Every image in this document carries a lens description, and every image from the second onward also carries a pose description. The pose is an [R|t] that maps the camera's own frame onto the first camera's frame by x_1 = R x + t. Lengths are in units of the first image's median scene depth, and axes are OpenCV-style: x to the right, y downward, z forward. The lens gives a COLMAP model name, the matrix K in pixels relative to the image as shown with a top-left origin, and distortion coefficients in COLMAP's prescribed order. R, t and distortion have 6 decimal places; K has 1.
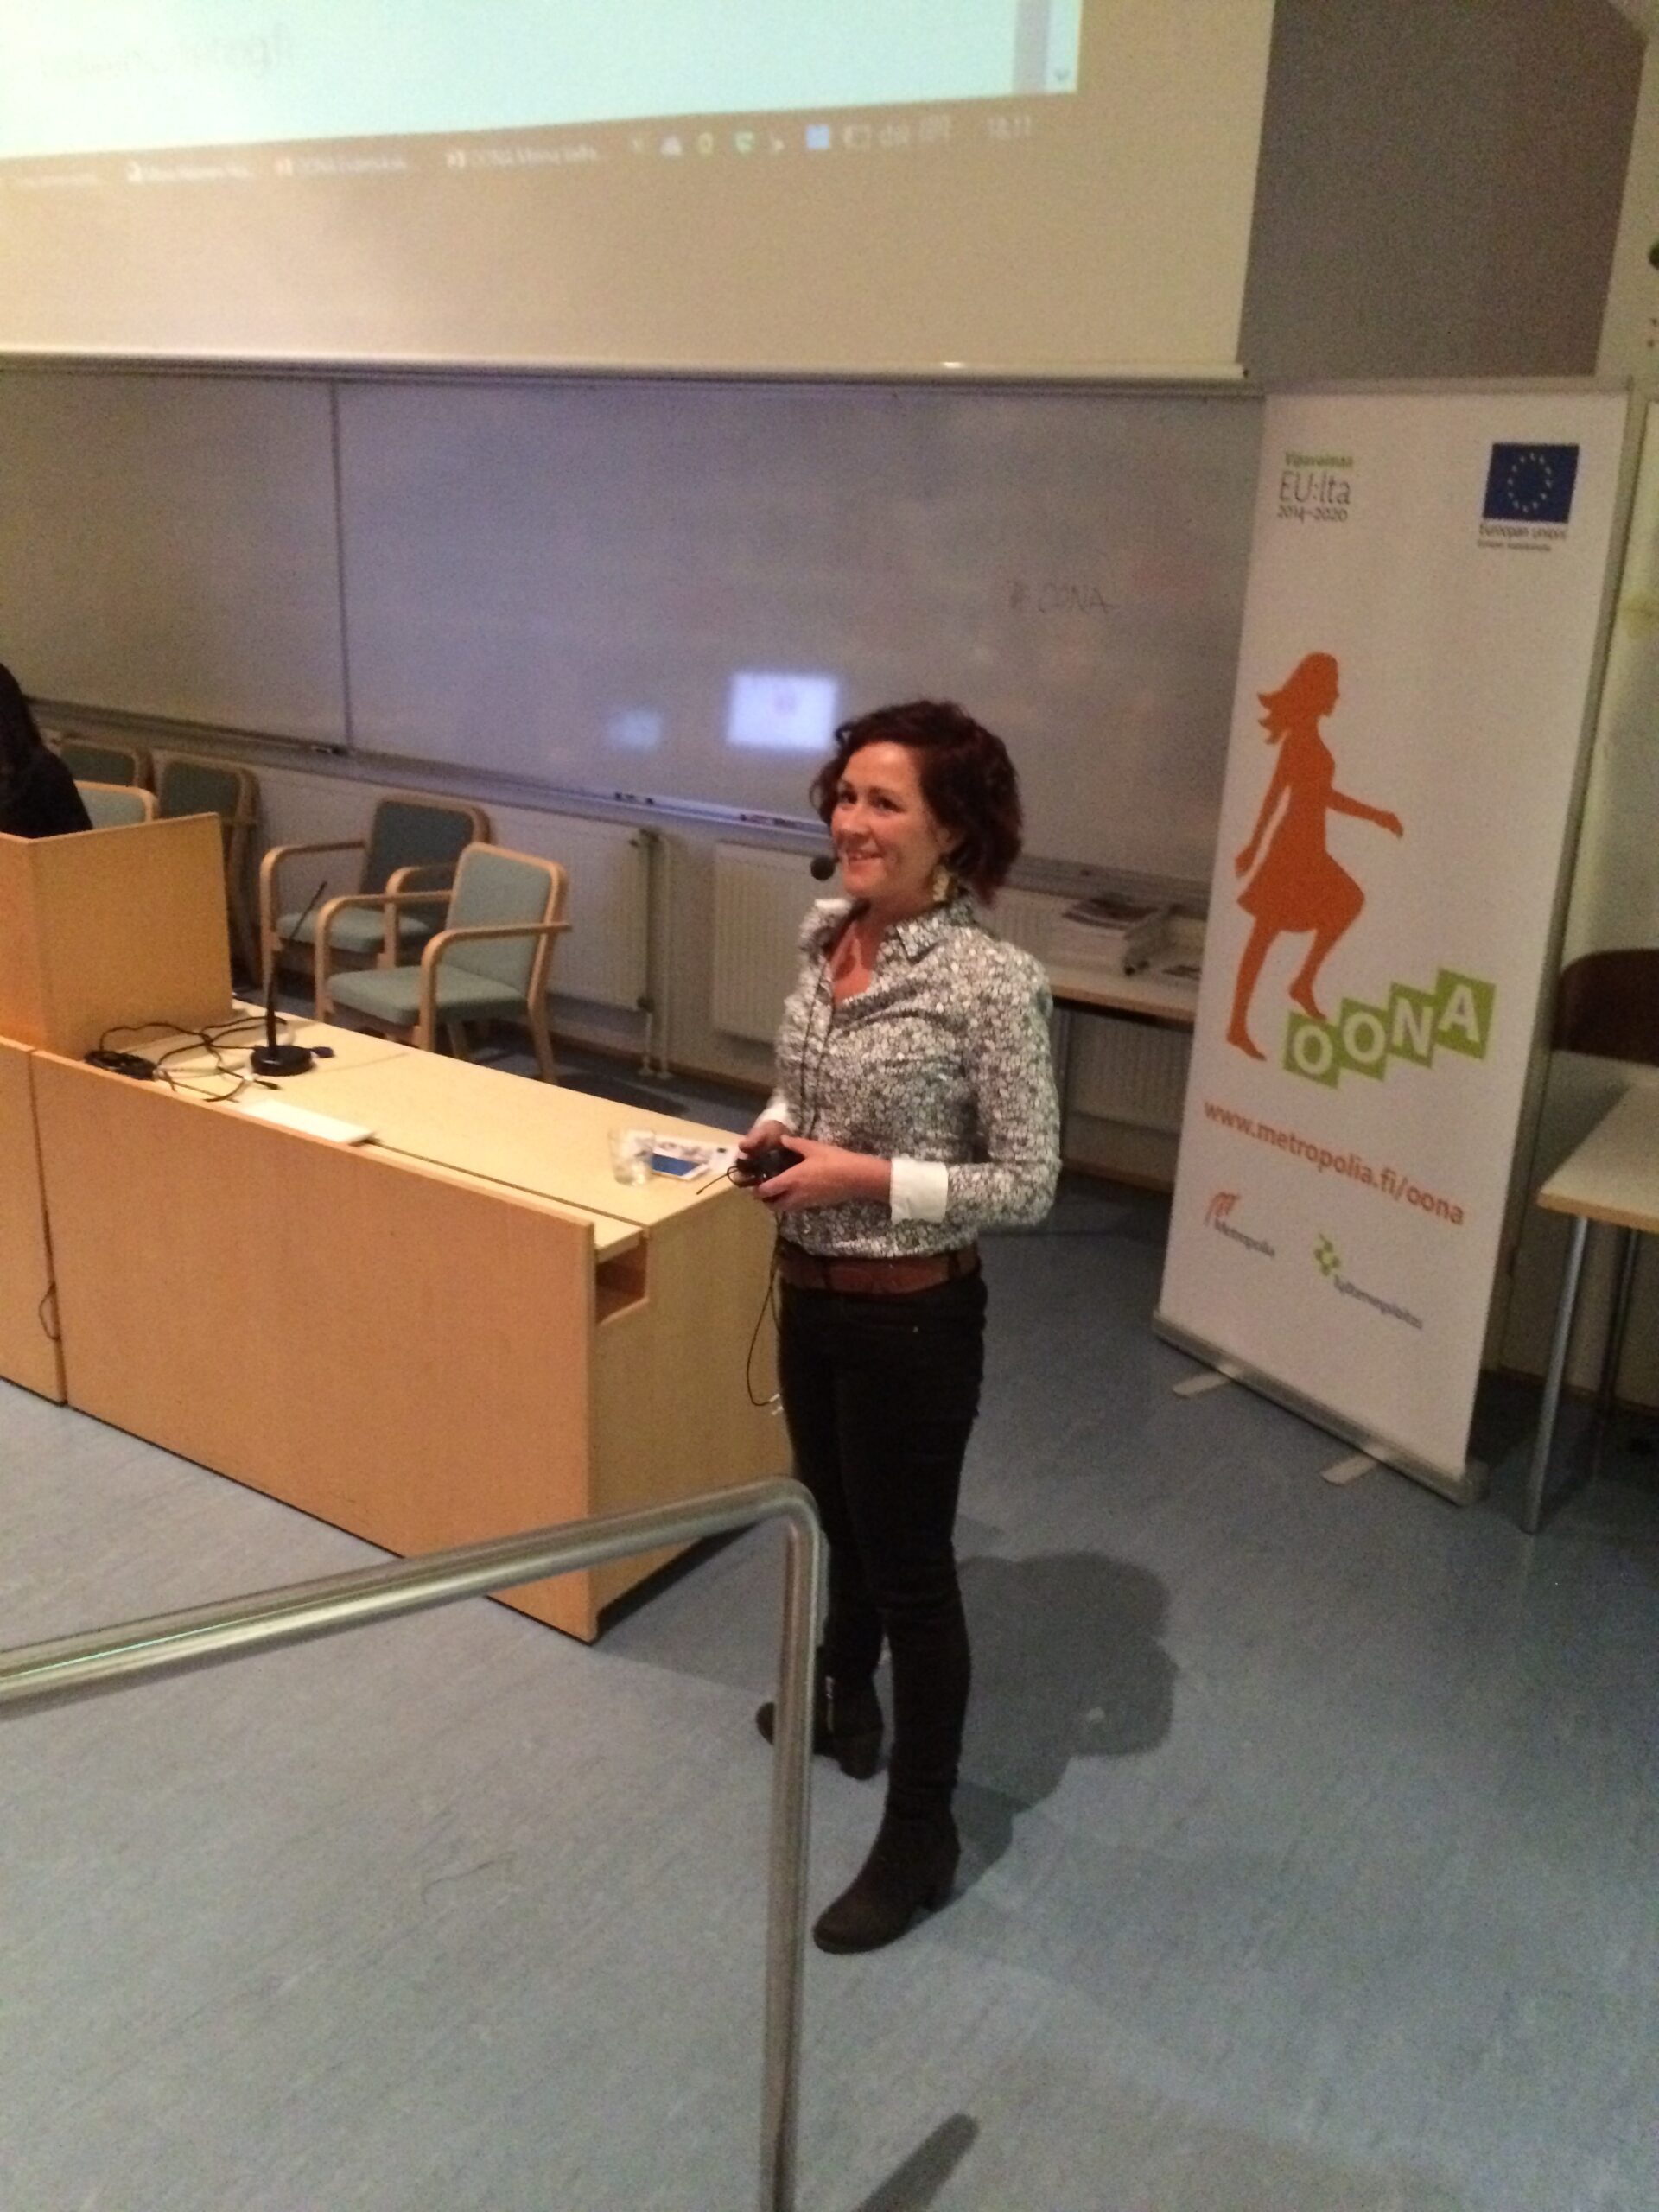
lens RADIAL K [[1862.0, 0, 825.8], [0, 1862.0, 1095.7], [0, 0, 1]] dist [0.061294, -0.048320]
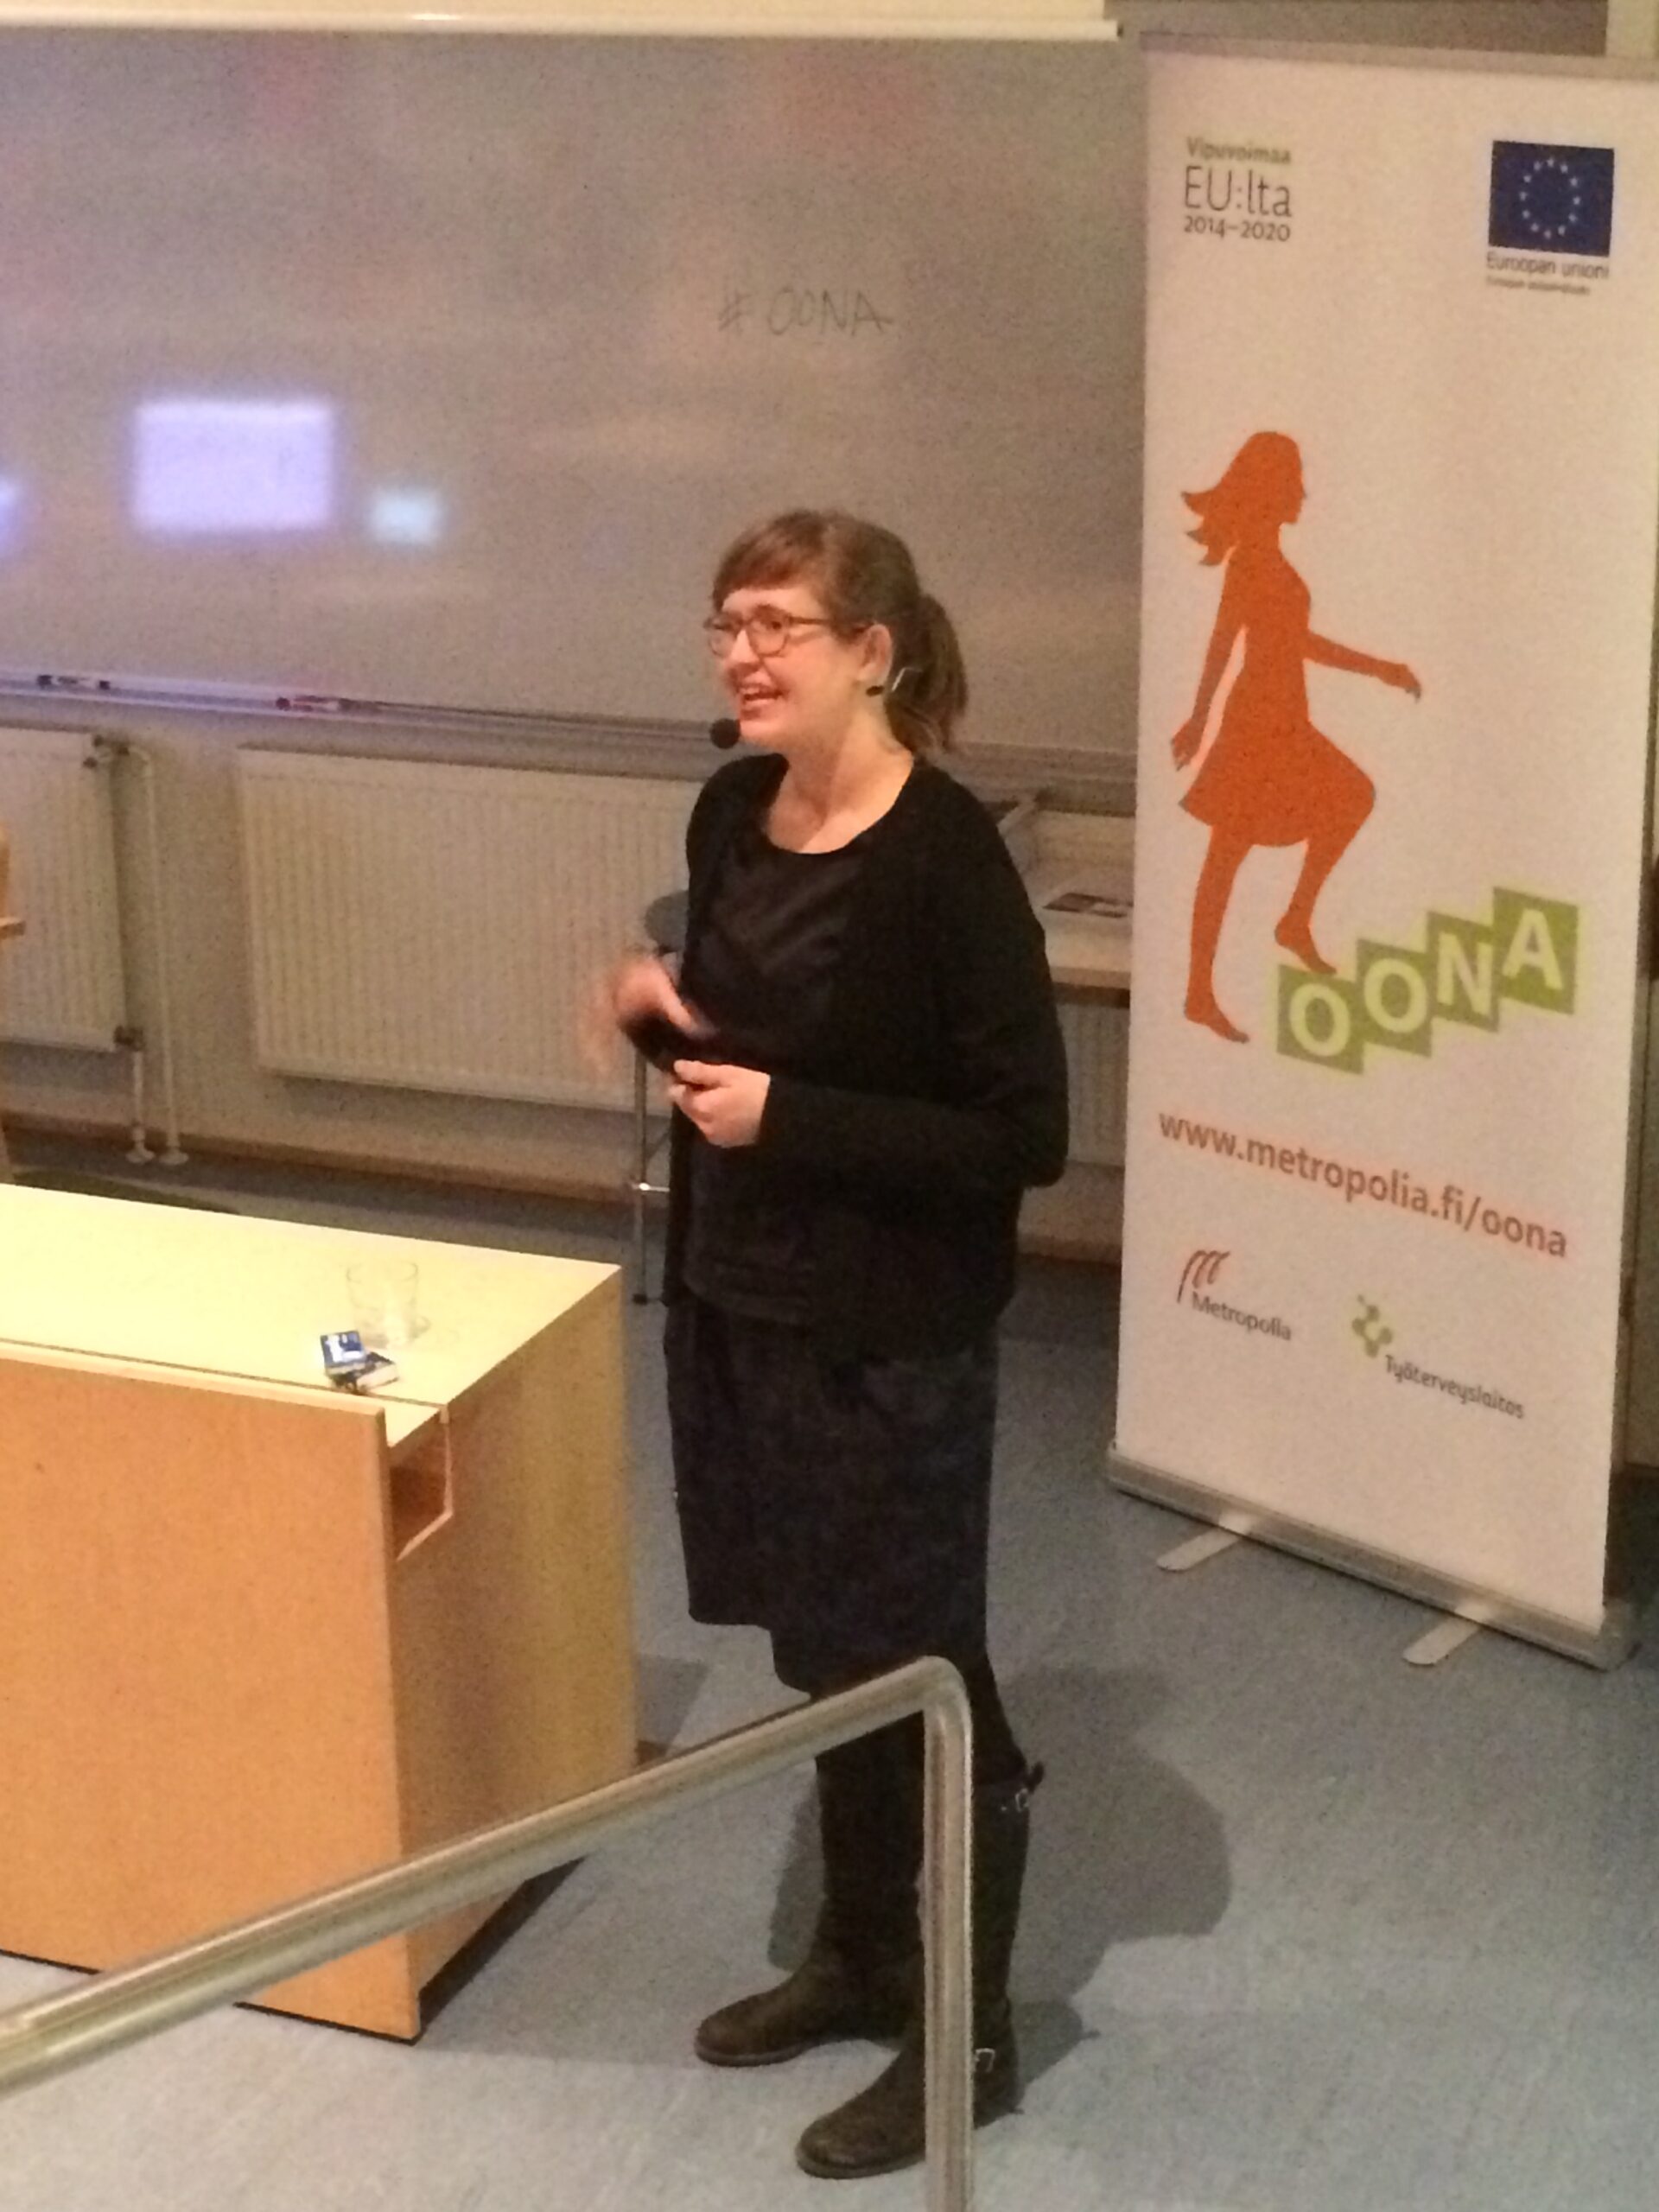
lens RADIAL K [[3905.7, 0, 831.0], [0, 3905.7, 1108.9], [0, 0, 1]] dist [0.033643, 0.000000]
pose [[0.977309, -0.113049, 0.179128, -0.160936], [0.112067, 0.993578, 0.015629, -0.034663], [-0.179745, 0.004800, 0.983702, -0.330411]]
